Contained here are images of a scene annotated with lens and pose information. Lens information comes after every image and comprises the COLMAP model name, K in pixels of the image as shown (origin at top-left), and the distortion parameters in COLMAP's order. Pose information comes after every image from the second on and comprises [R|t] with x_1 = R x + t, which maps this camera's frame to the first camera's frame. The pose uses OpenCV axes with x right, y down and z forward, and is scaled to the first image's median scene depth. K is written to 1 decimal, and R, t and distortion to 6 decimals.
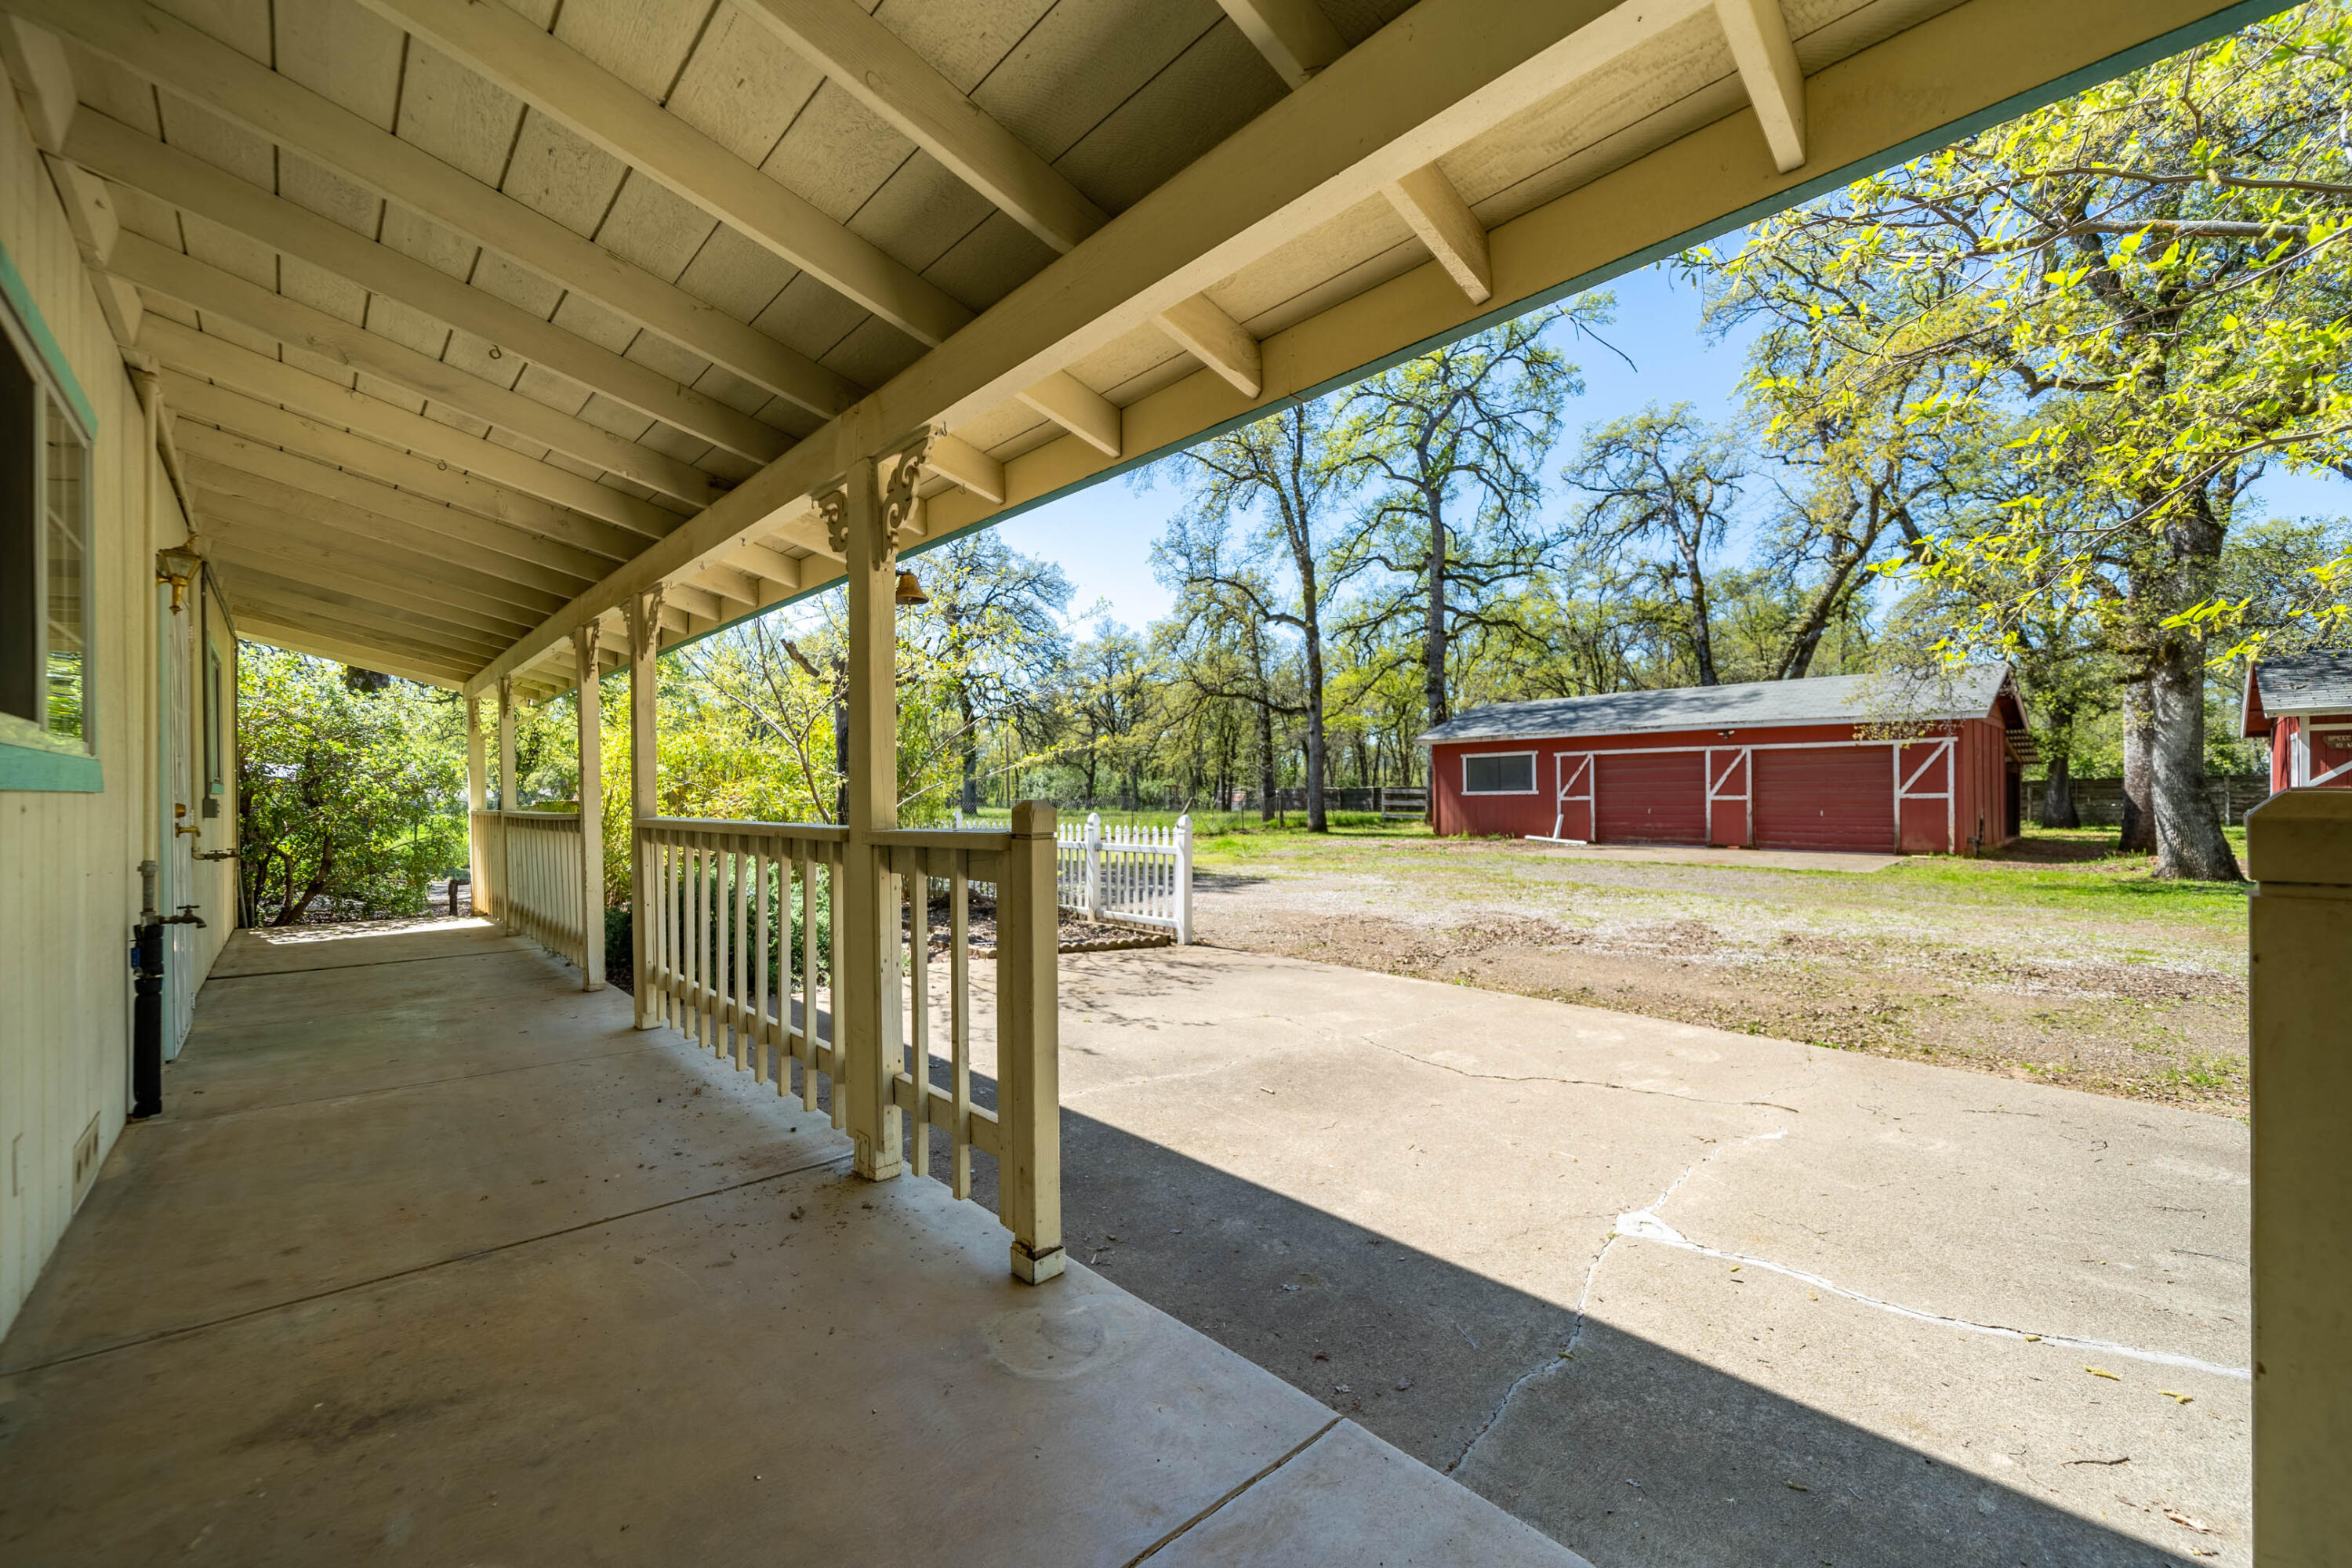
lens RADIAL K [[929.5, 0, 1178.2], [0, 929.5, 797.4], [0, 0, 1]] dist [-0.000547, -0.000452]
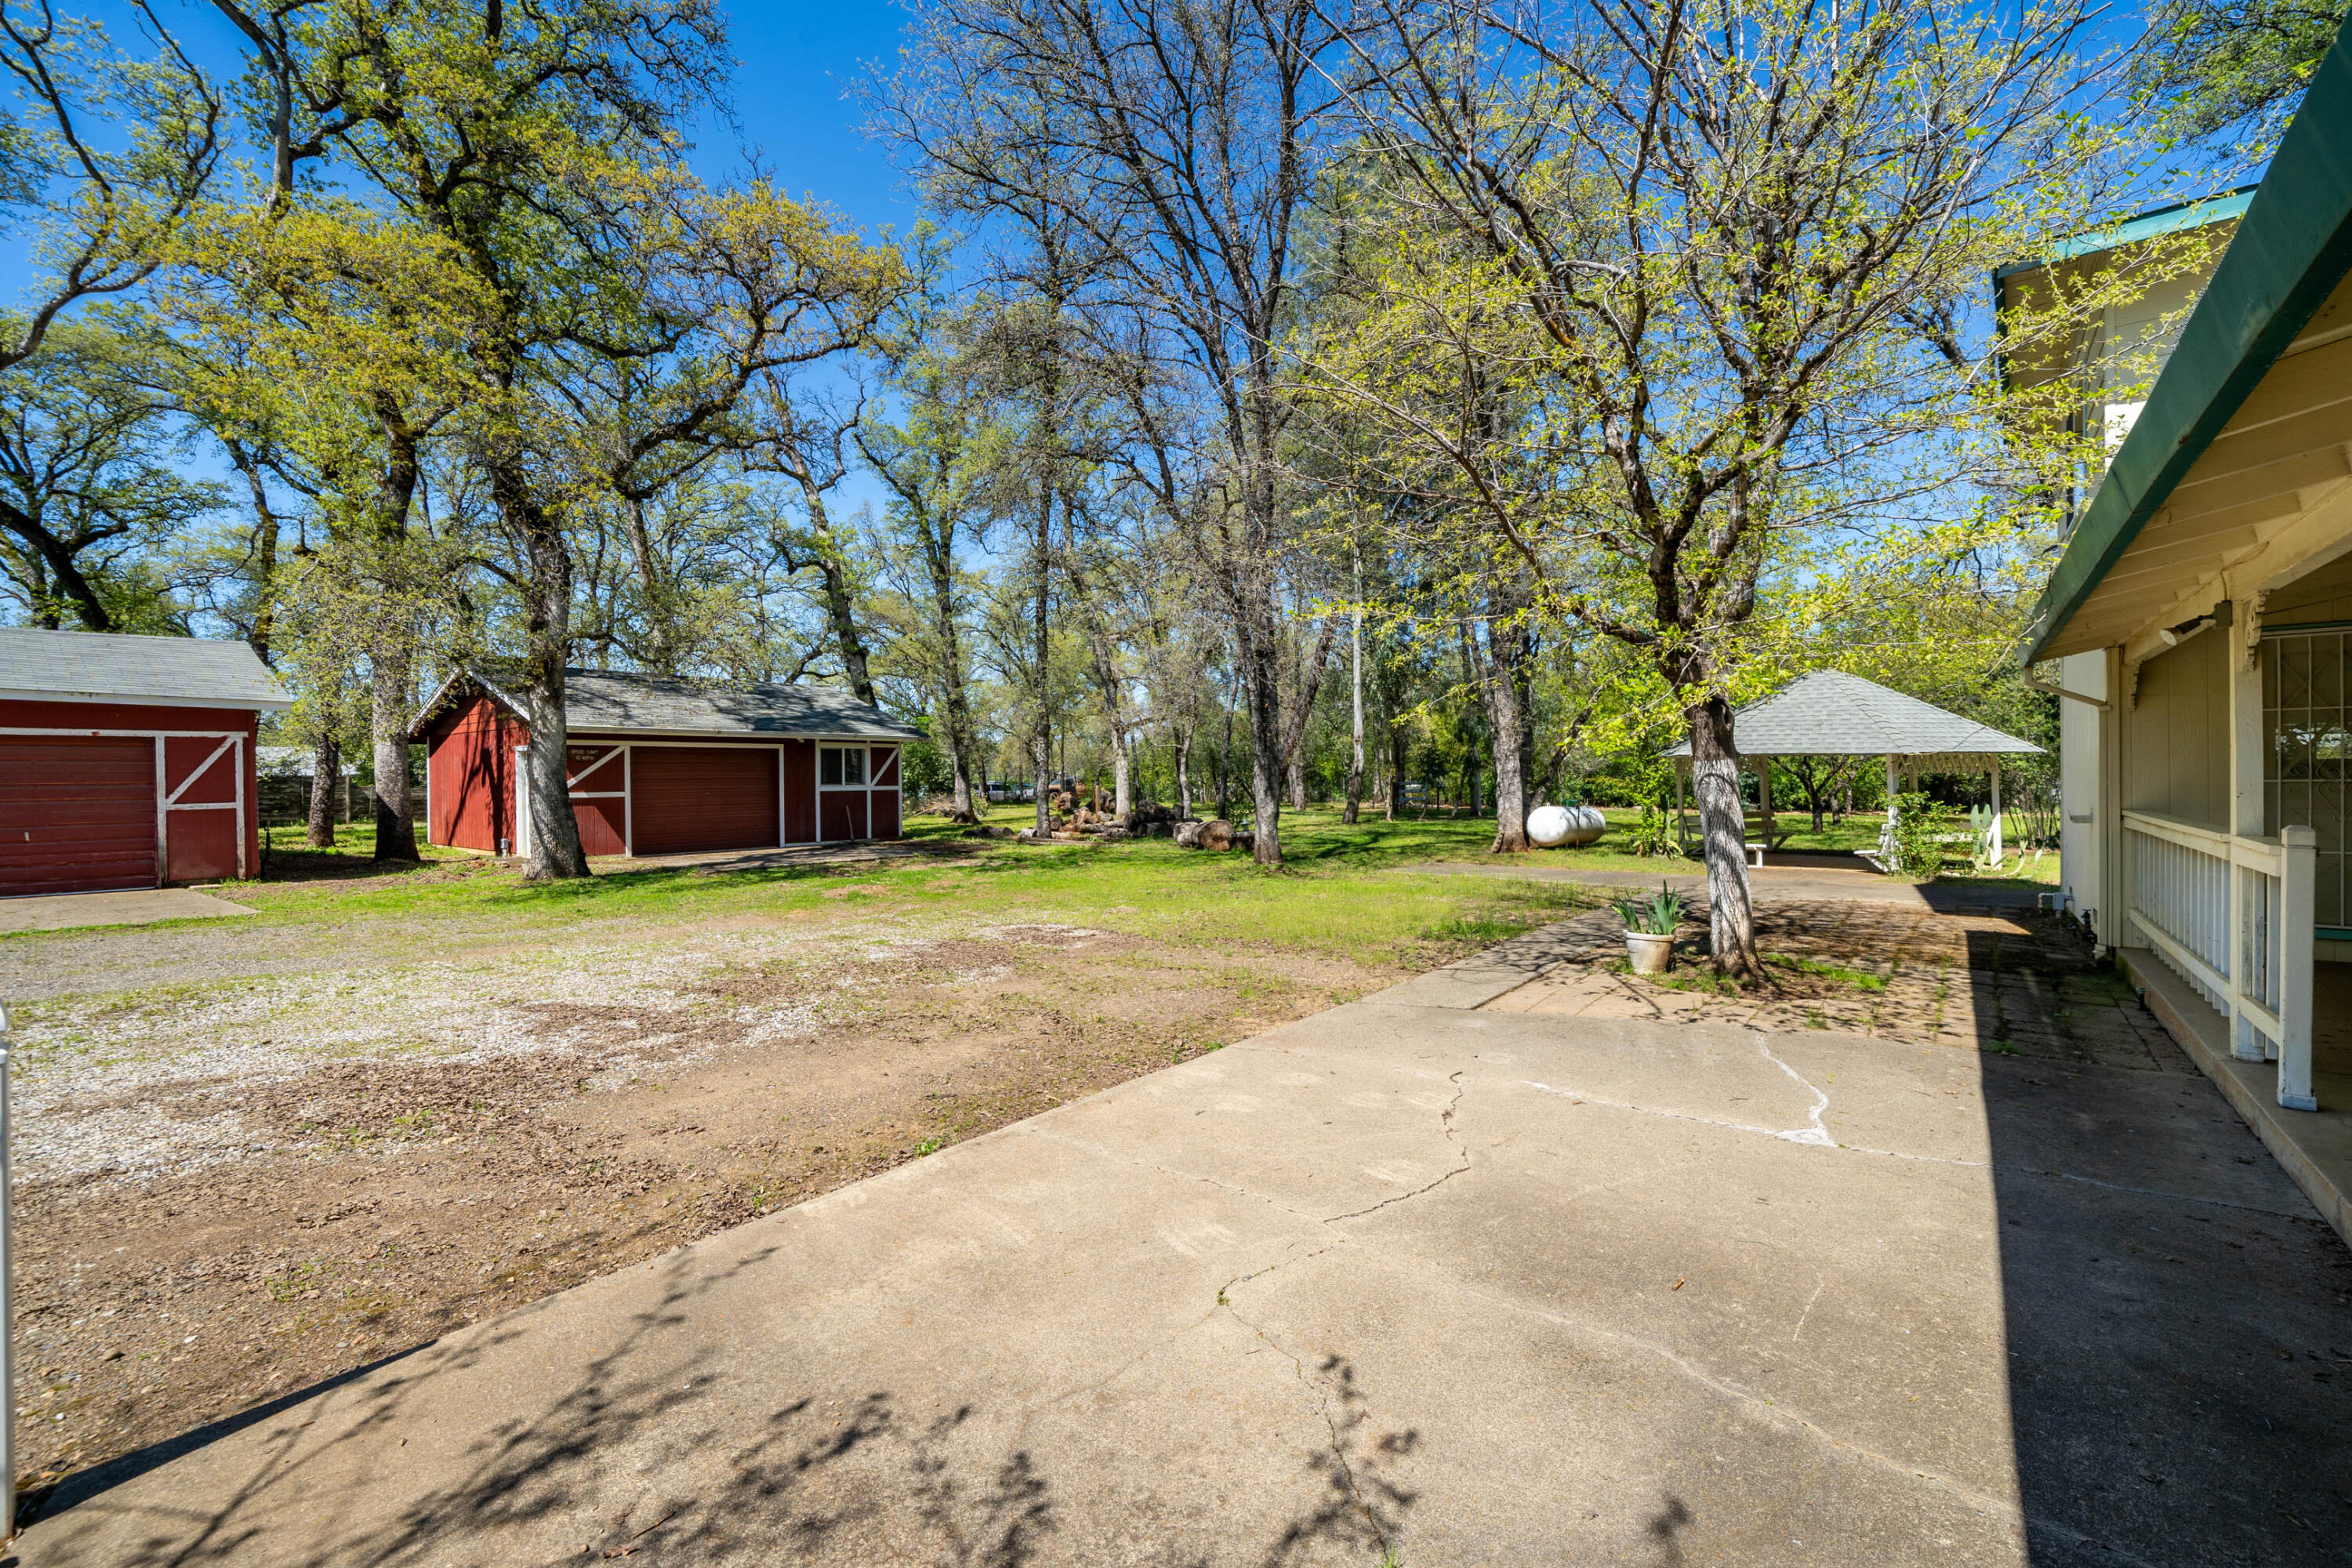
lens RADIAL K [[995.9, 0, 1176.0], [0, 995.9, 784.0], [0, 0, 1]] dist [0.001125, -0.000515]
pose [[-0.152320, -0.001664, 0.988330, -0.098562], [0.011912, 0.999923, 0.003519, -0.010323], [-0.988259, 0.012309, -0.152288, 0.253596]]
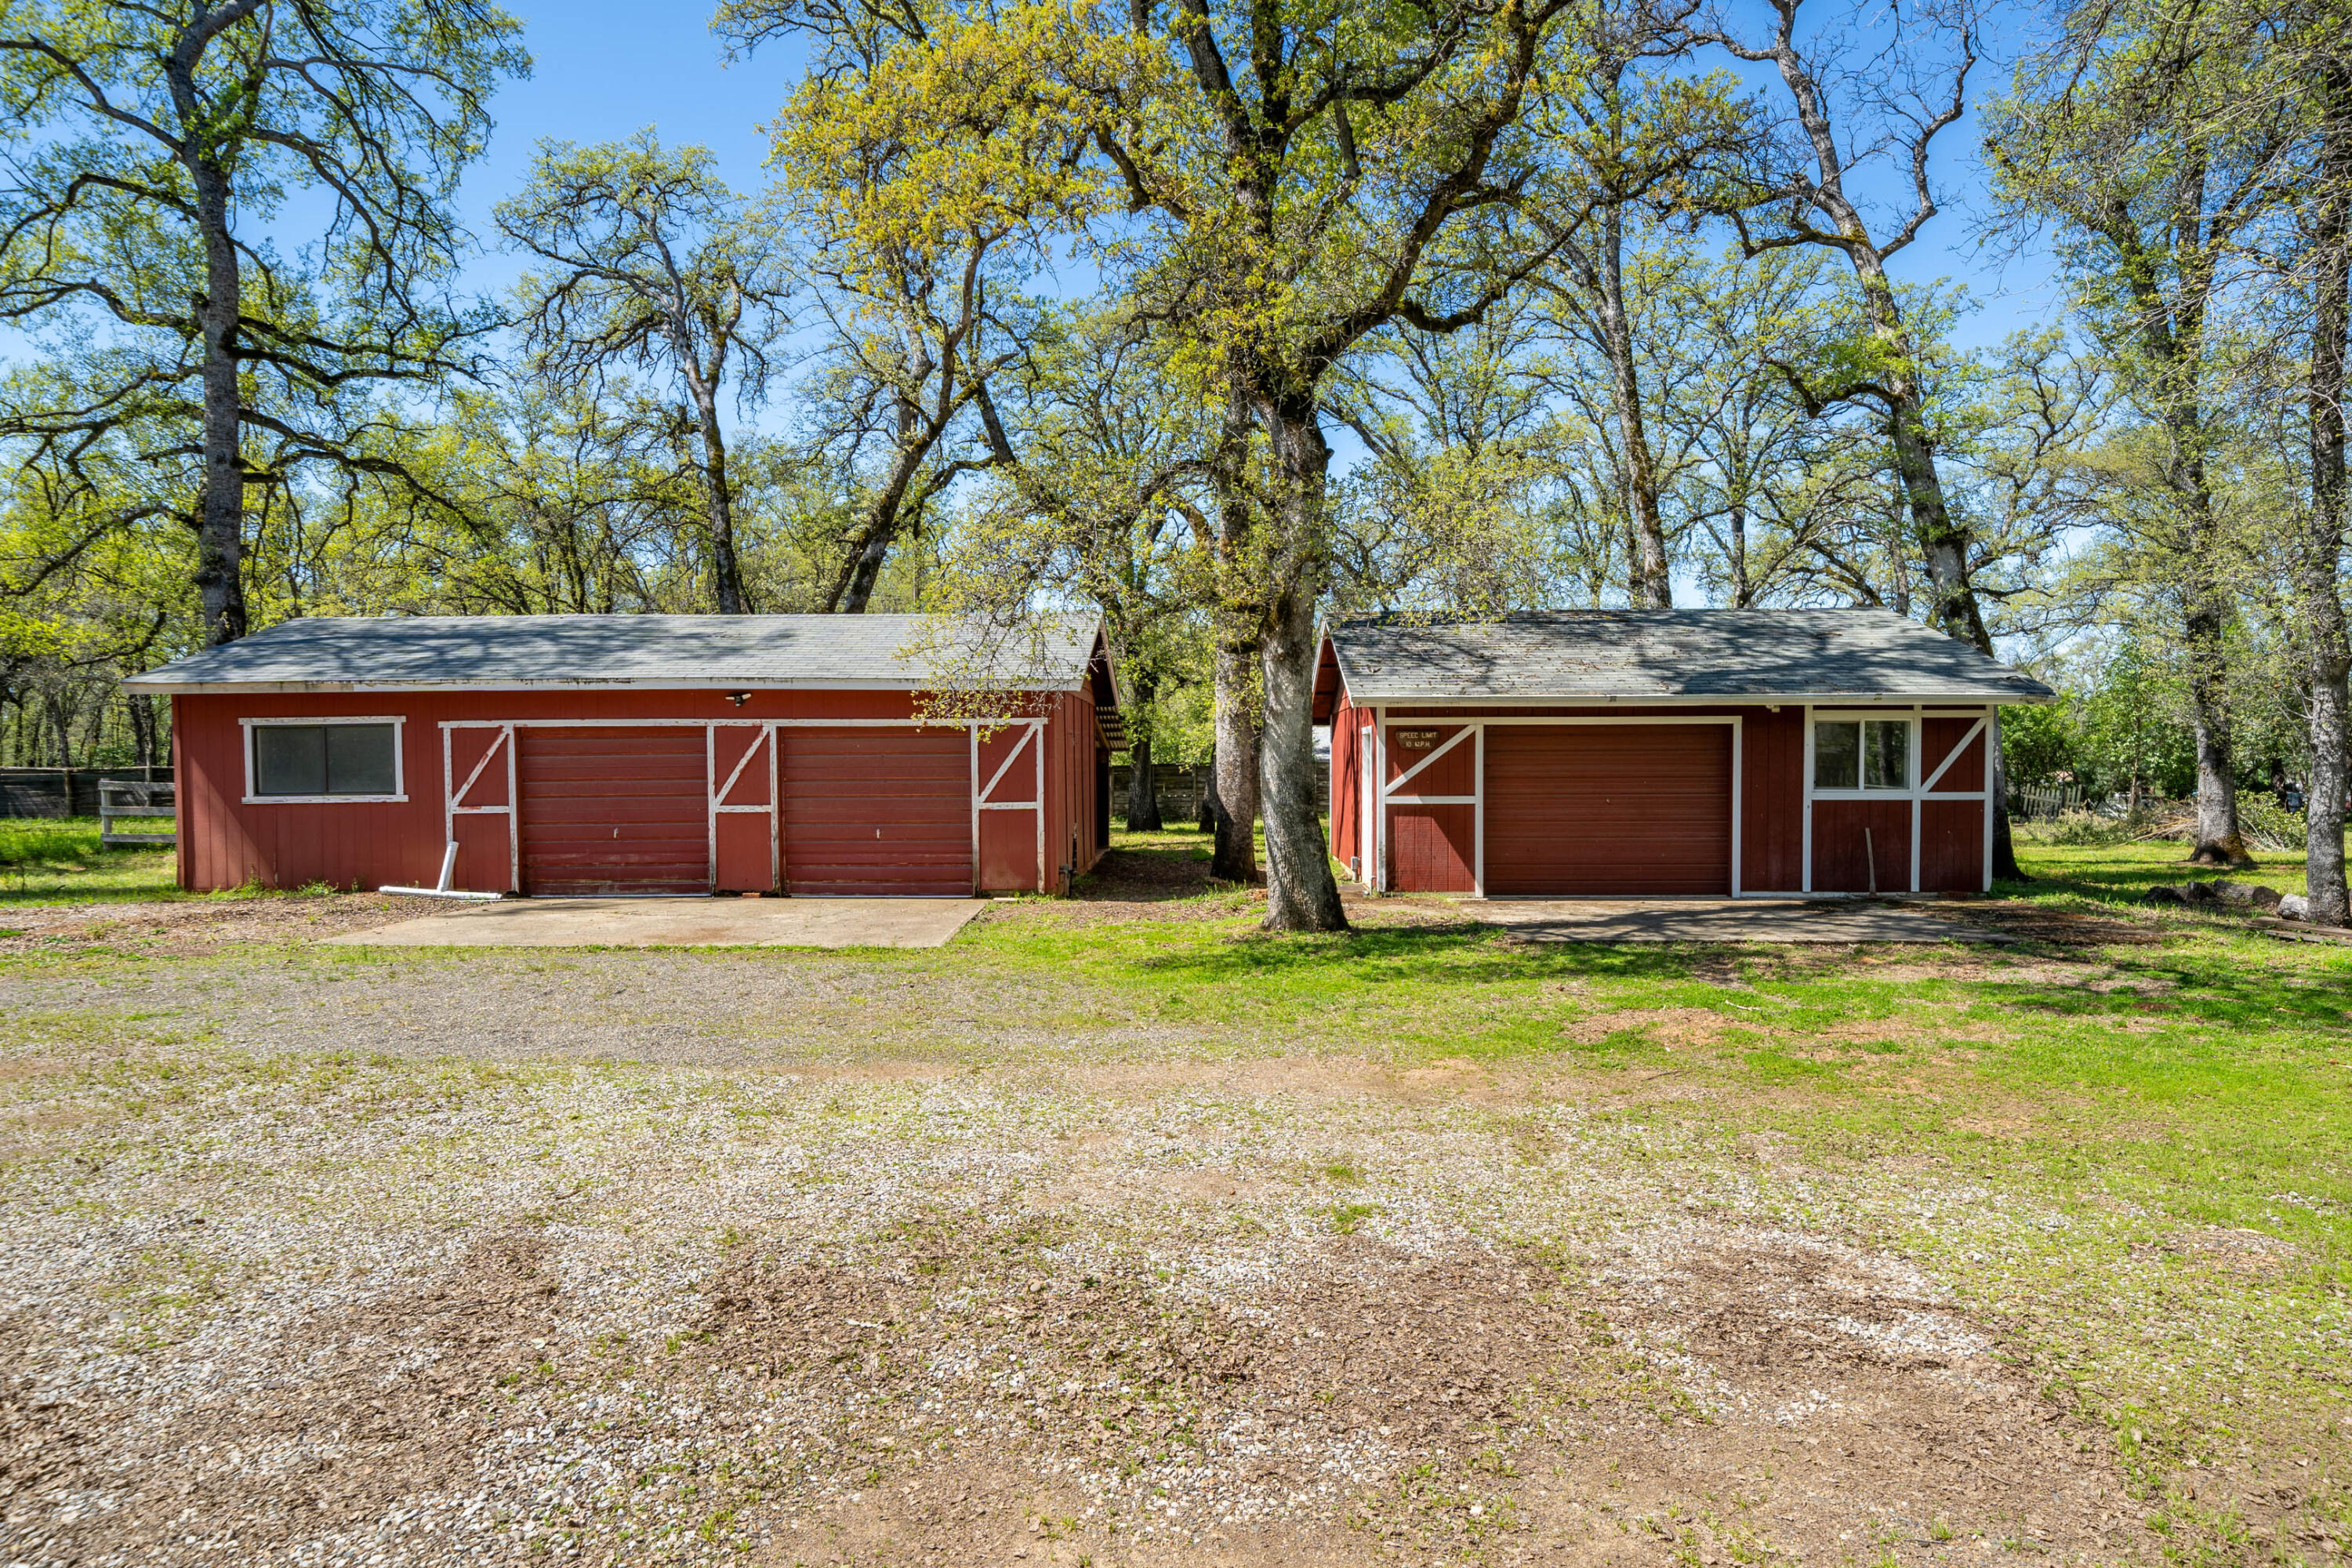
lens RADIAL K [[1399.0, 0, 1177.3], [0, 1399.0, 806.7], [0, 0, 1]] dist [-0.001639, 0.001588]
pose [[0.698496, -0.019104, 0.715359, 0.136408], [0.001273, 0.999675, 0.025454, -0.019886], [-0.715612, -0.016869, 0.698294, 0.170880]]
